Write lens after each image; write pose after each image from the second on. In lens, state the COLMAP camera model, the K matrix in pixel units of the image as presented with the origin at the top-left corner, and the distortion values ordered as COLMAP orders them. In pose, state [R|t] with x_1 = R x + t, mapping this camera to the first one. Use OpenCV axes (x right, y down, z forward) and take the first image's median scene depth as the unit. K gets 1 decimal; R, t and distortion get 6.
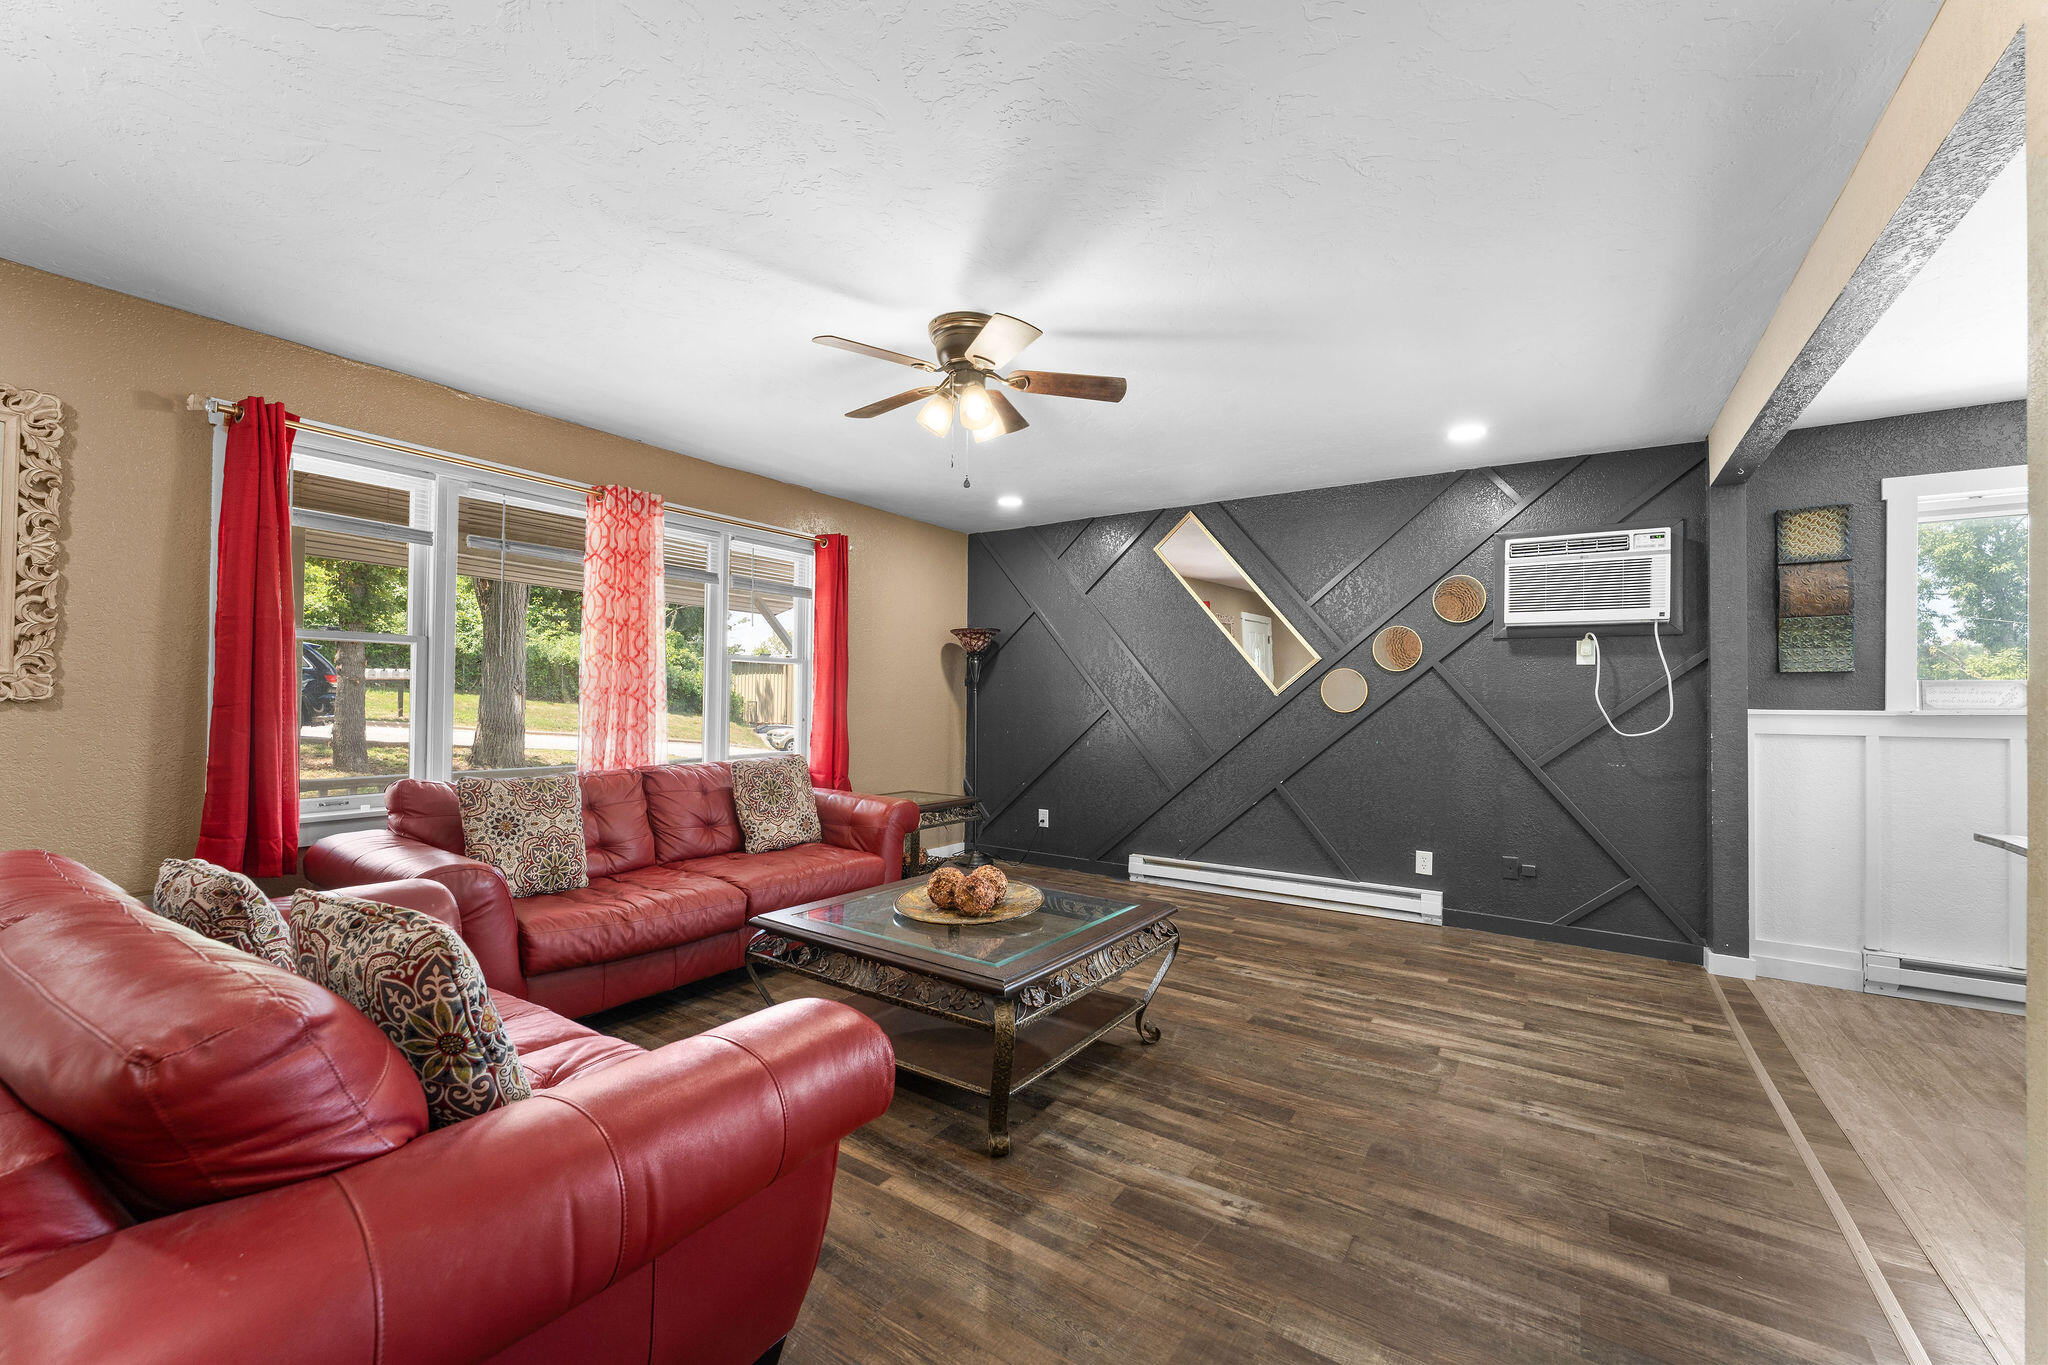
lens RADIAL K [[820.6, 0, 1021.3], [0, 820.6, 693.0], [0, 0, 1]] dist [0.001324, 0.000123]
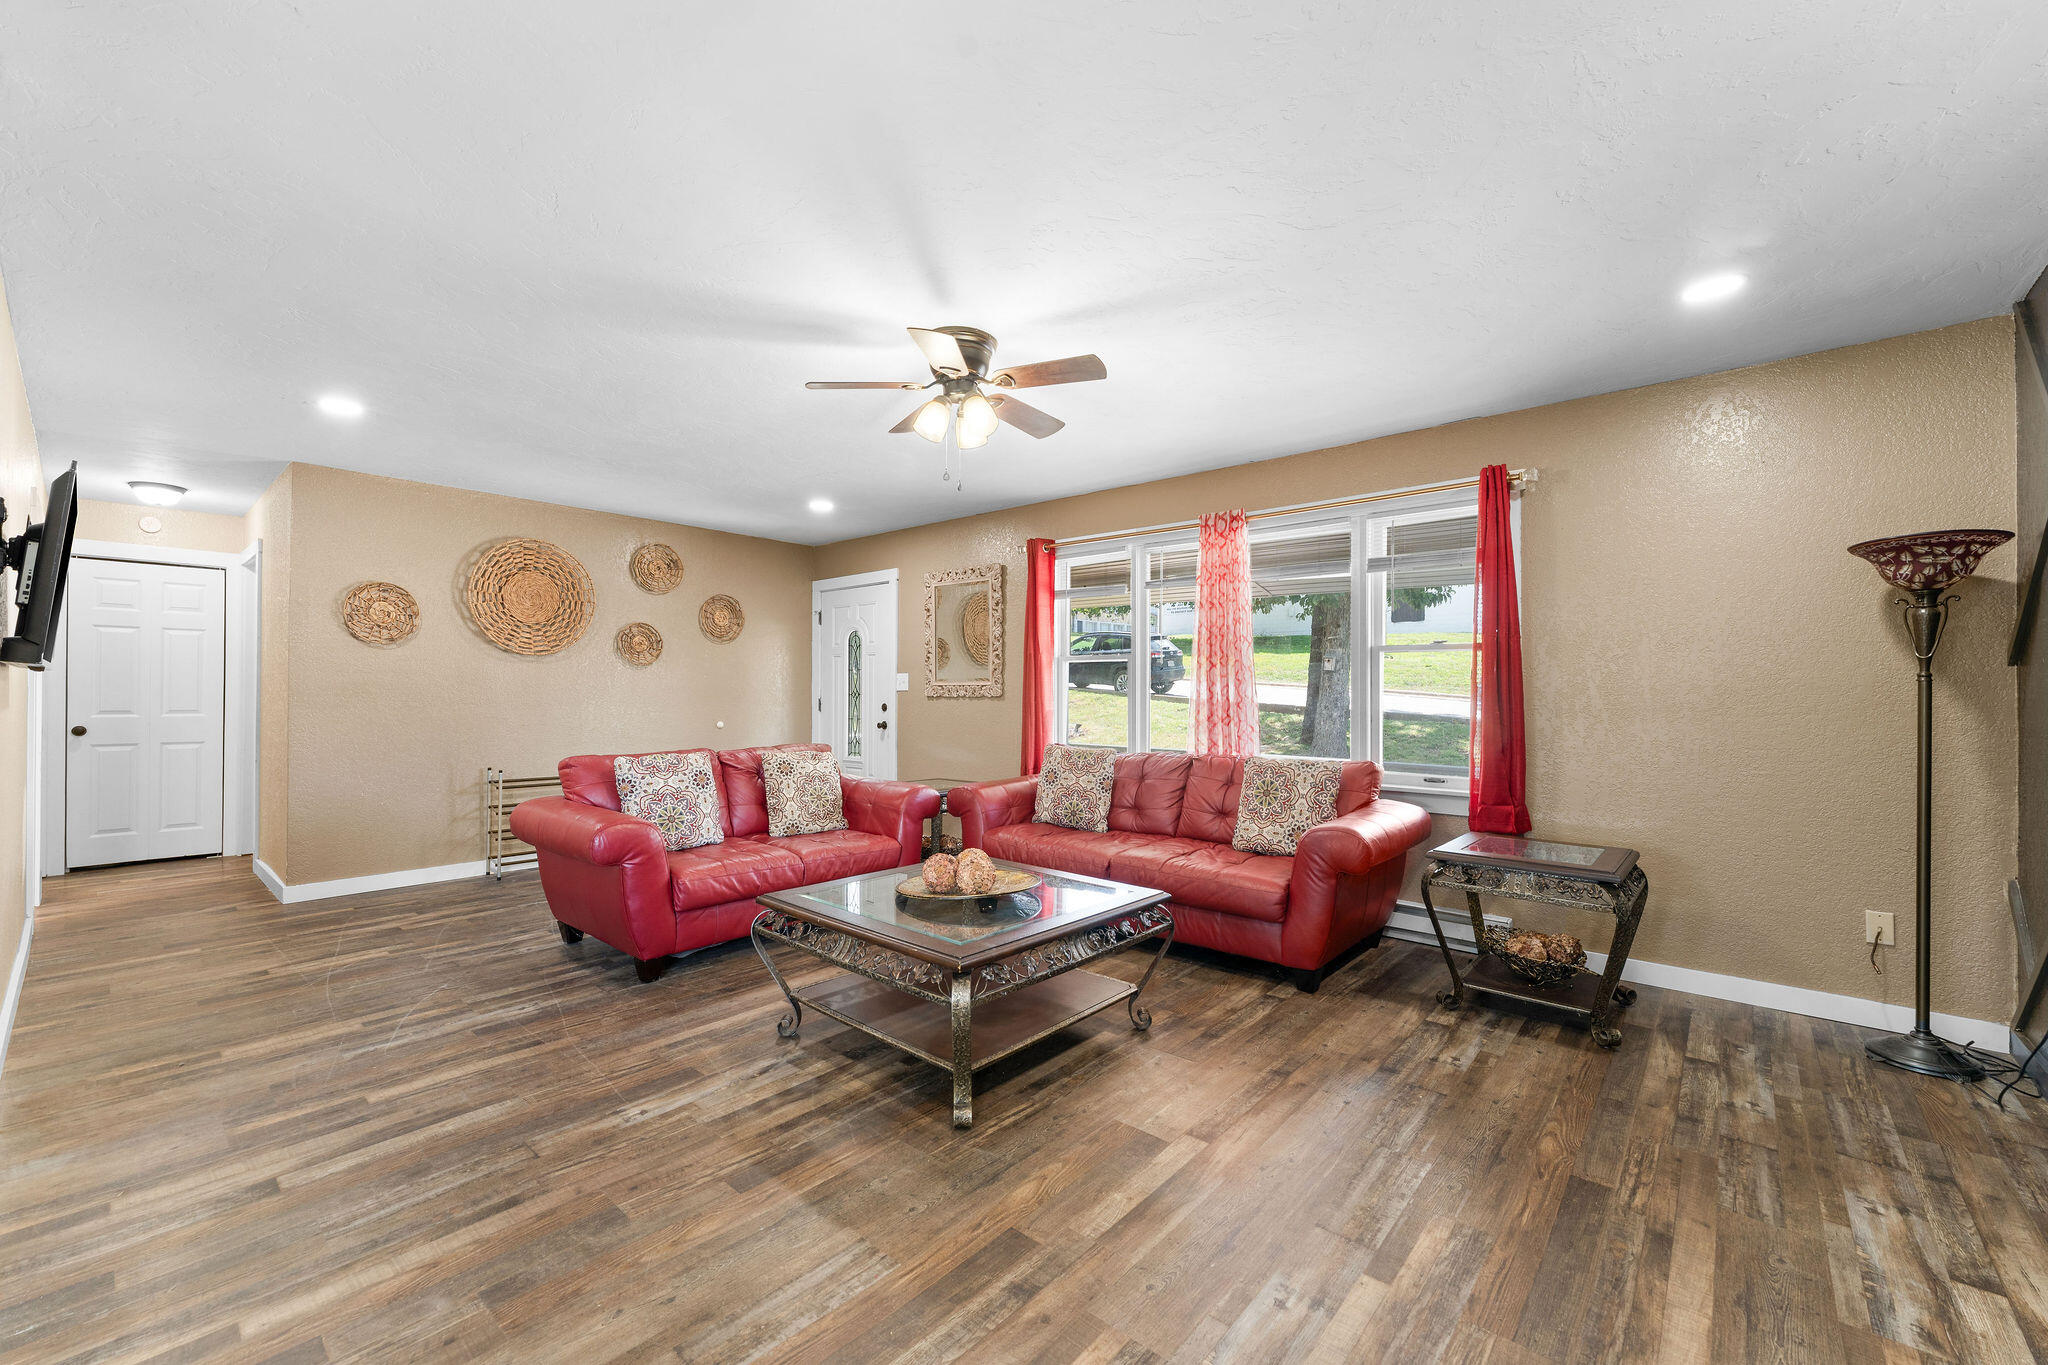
lens RADIAL K [[820.6, 0, 1023.0], [0, 820.6, 680.0], [0, 0, 1]] dist [0.001324, 0.000123]
pose [[-0.126284, -0.025476, -0.991667, 1.143233], [-0.001795, 0.999674, -0.025453, 0.023601], [0.991992, -0.001434, -0.126289, 1.413509]]
